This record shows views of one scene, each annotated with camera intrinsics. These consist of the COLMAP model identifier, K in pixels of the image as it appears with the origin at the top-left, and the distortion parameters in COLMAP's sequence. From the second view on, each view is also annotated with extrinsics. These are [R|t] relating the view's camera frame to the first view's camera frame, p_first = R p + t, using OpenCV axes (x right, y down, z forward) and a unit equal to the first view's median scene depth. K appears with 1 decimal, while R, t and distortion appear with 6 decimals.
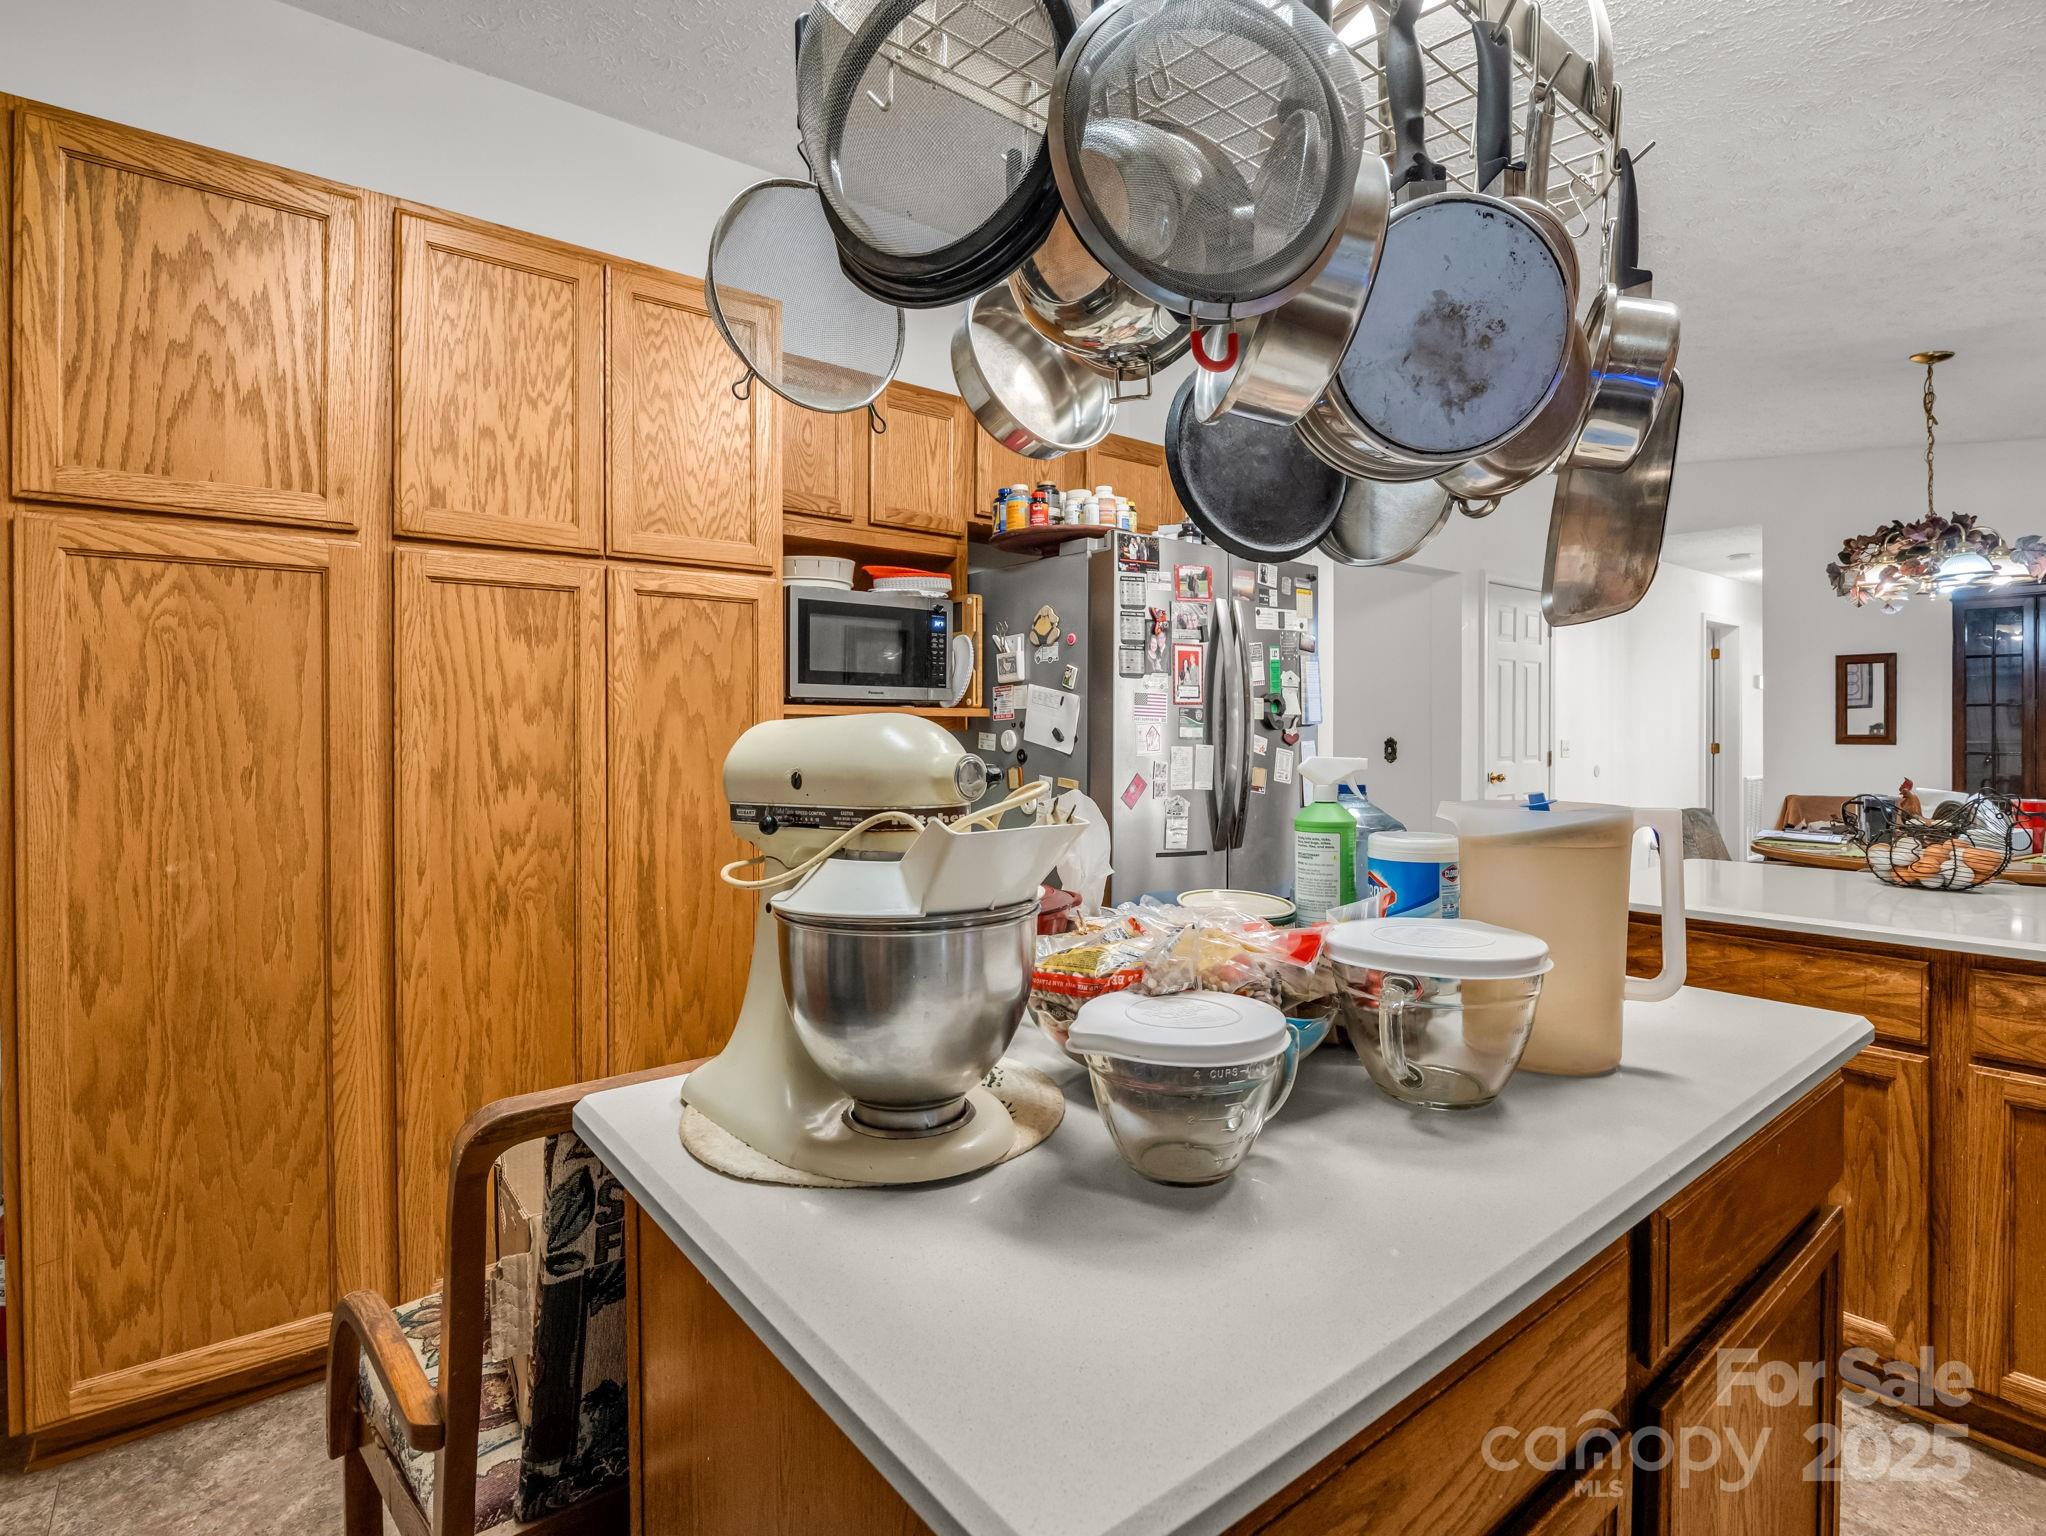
lens RADIAL K [[1027.7, 0, 995.0], [0, 1027.7, 738.6], [0, 0, 1]] dist [-0.010275, -0.000232]
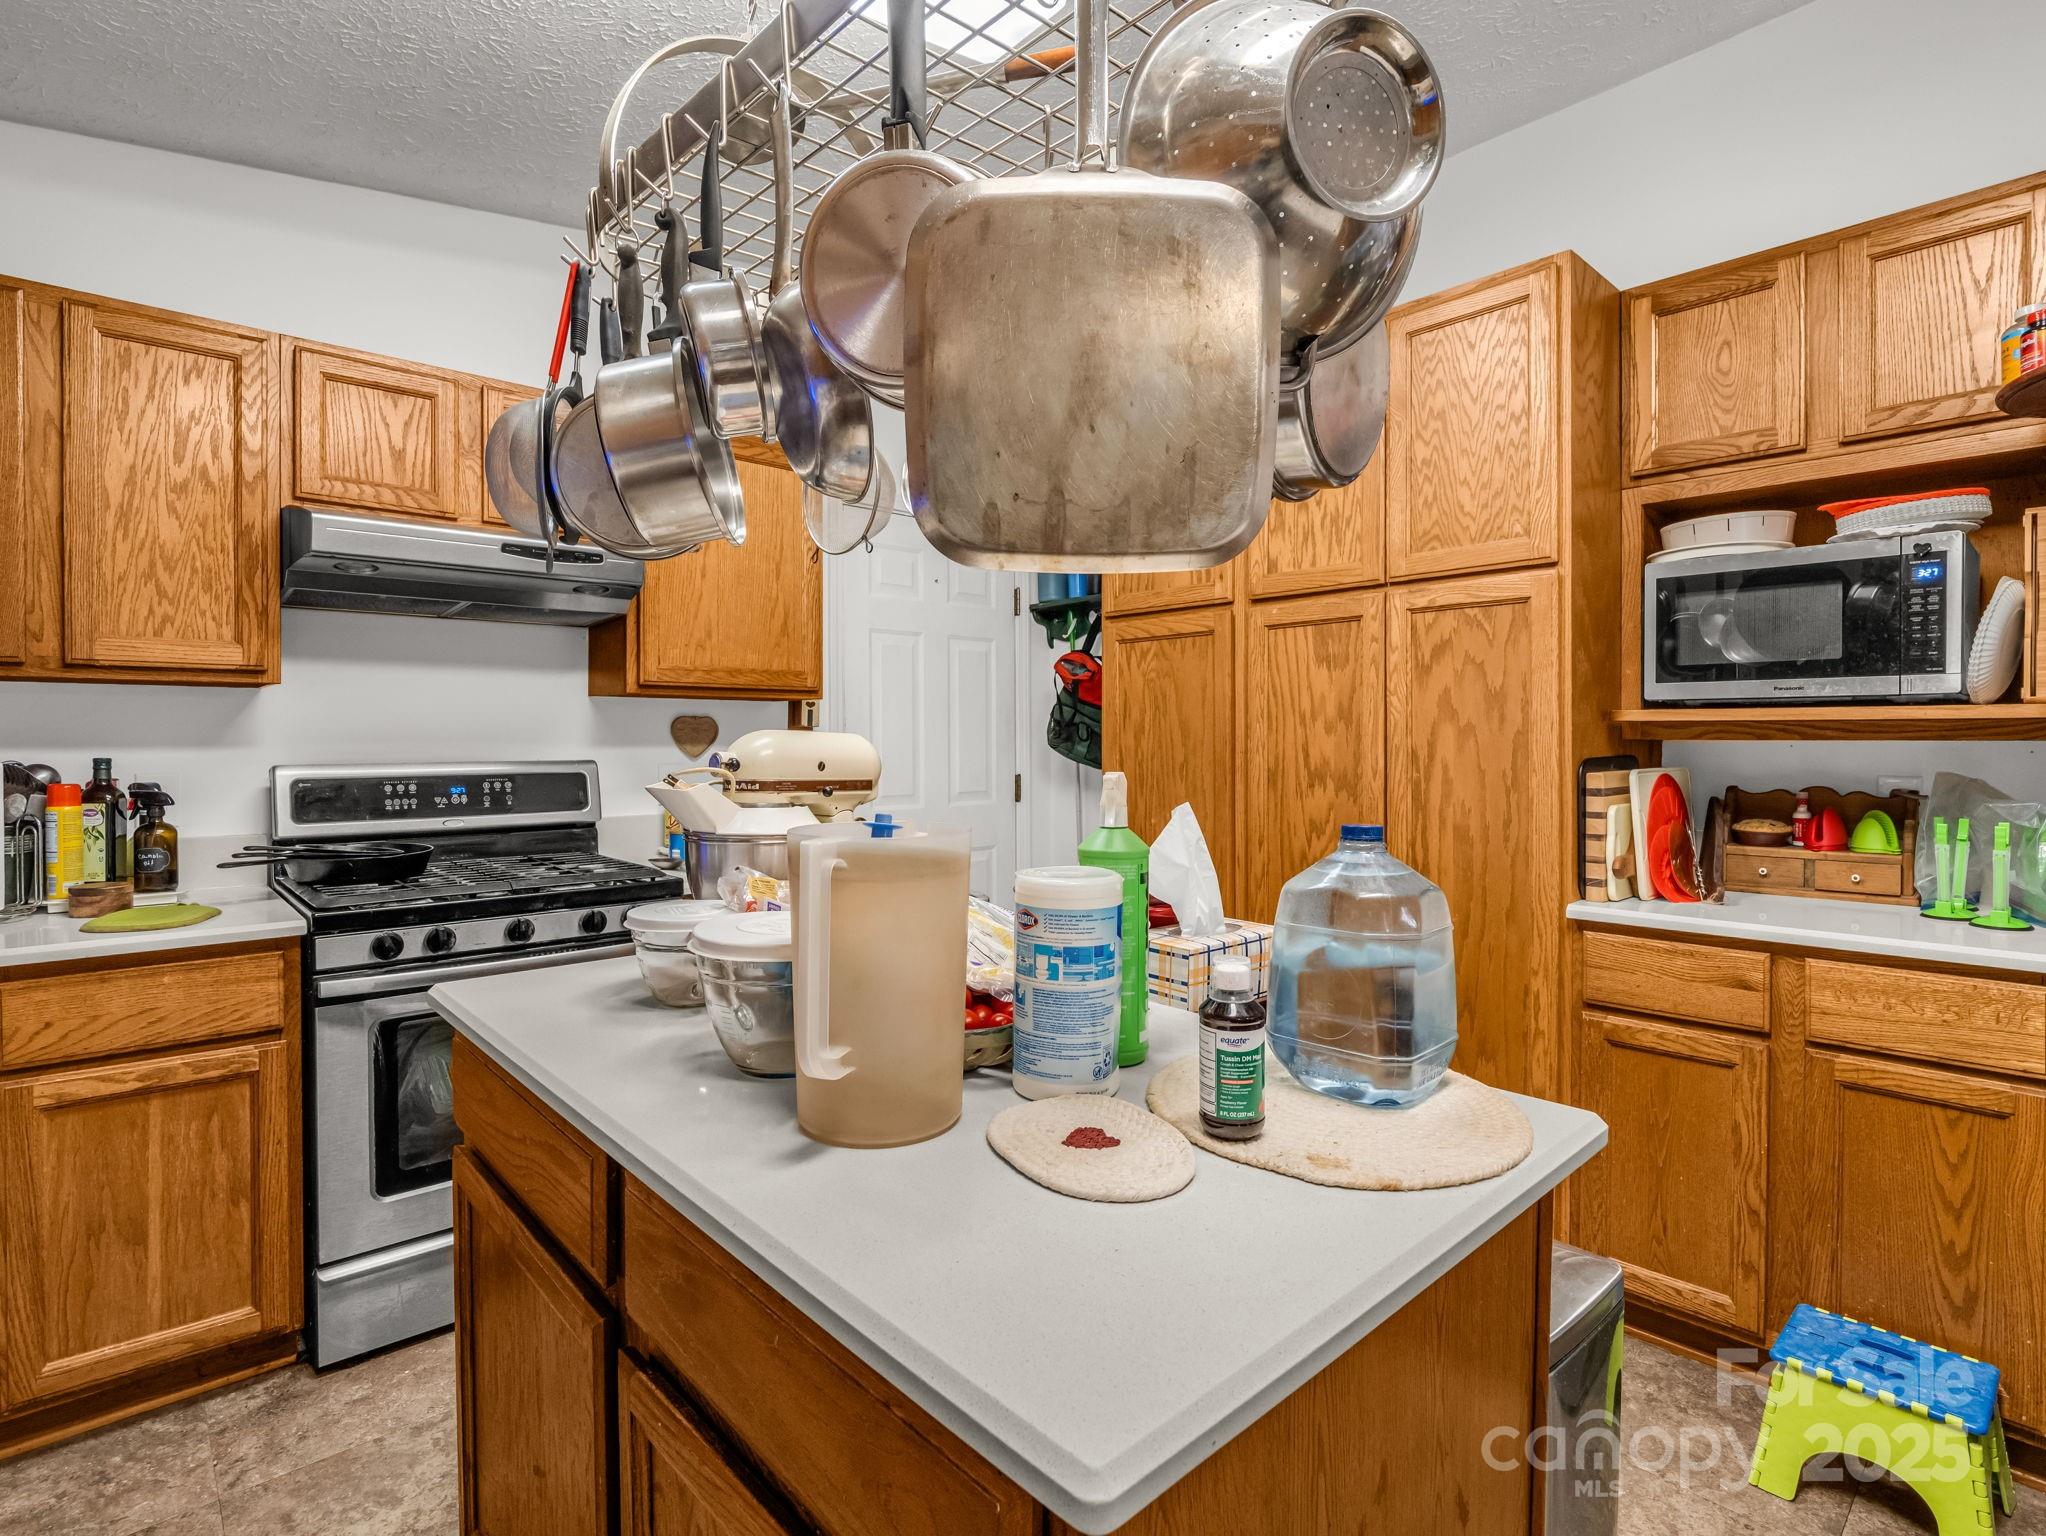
lens RADIAL K [[1027.7, 0, 1020.5], [0, 1027.7, 752.7], [0, 0, 1]] dist [-0.010275, -0.000232]
pose [[0.067229, 0.016089, -0.997608, 0.690234], [-0.007906, 0.999847, 0.015592, -0.008466], [0.997706, 0.006839, 0.067346, 0.519067]]
